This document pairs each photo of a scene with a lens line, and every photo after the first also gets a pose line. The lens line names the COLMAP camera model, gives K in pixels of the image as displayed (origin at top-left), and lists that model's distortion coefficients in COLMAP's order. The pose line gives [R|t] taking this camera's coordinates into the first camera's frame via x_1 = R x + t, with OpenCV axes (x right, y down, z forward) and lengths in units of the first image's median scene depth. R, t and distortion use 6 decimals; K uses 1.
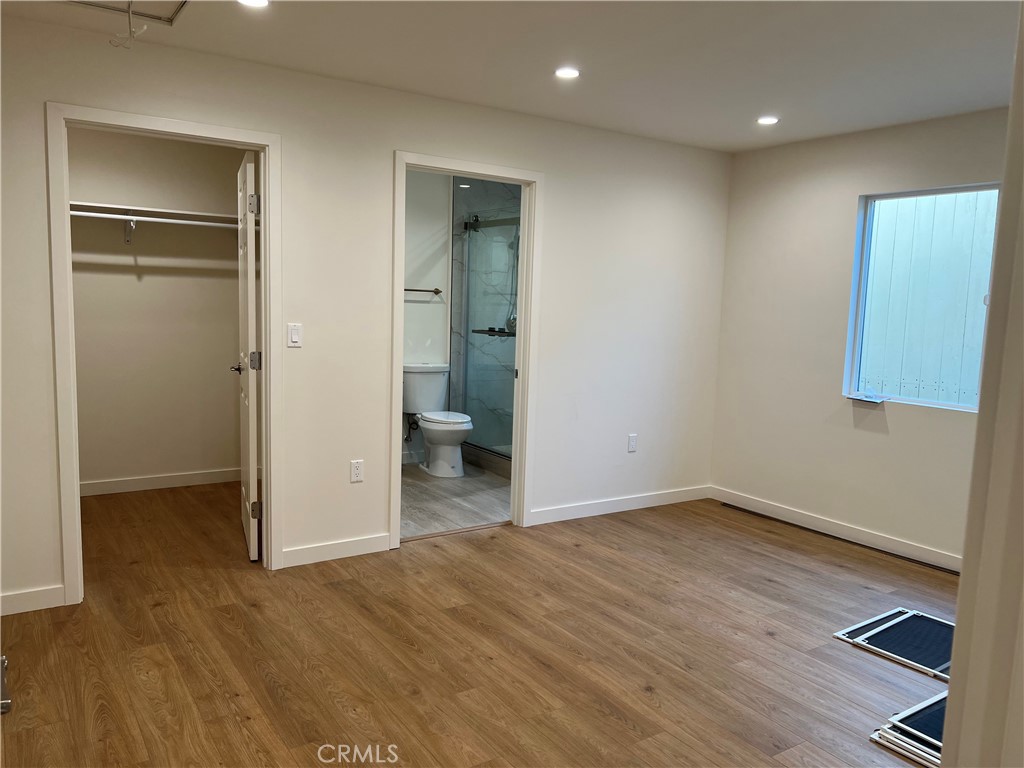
lens RADIAL K [[772.9, 0, 514.7], [0, 772.9, 386.5], [0, 0, 1]] dist [0.092553, 0.000371]
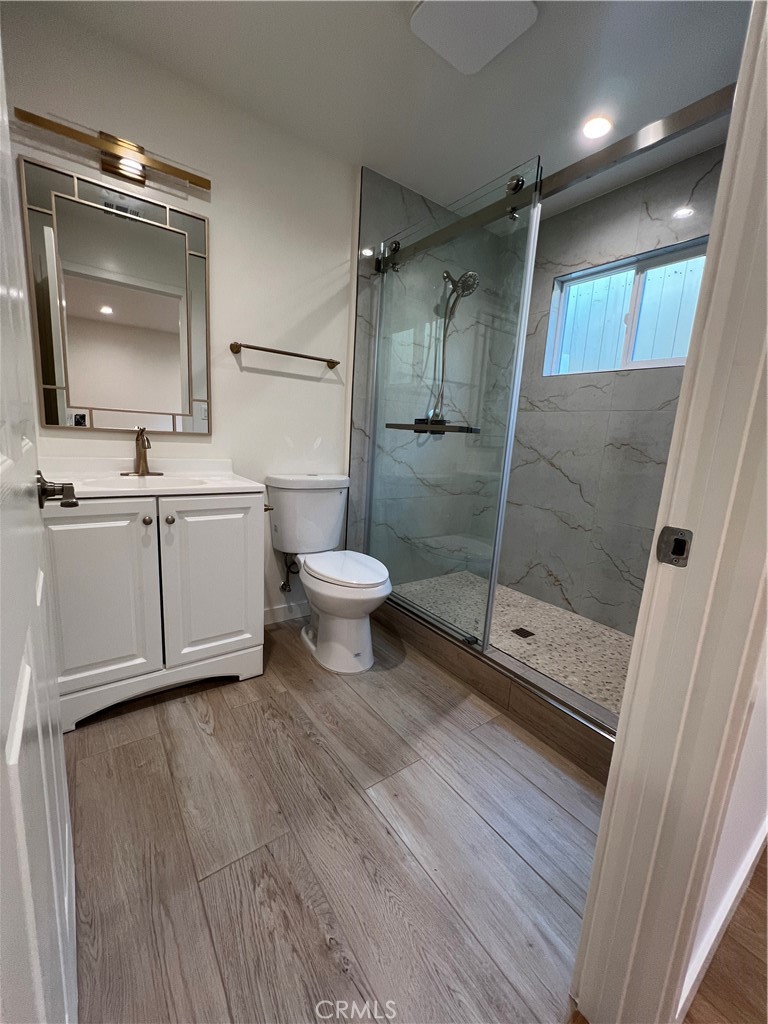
lens RADIAL K [[411.1, 0, 381.9], [0, 411.1, 506.7], [0, 0, 1]] dist [0.000470, 0.000346]
pose [[0.998875, 0.018656, 0.043603, -0.071072], [-0.021461, 0.997669, 0.064780, -0.026241], [-0.042293, -0.065643, 0.996946, 0.645907]]
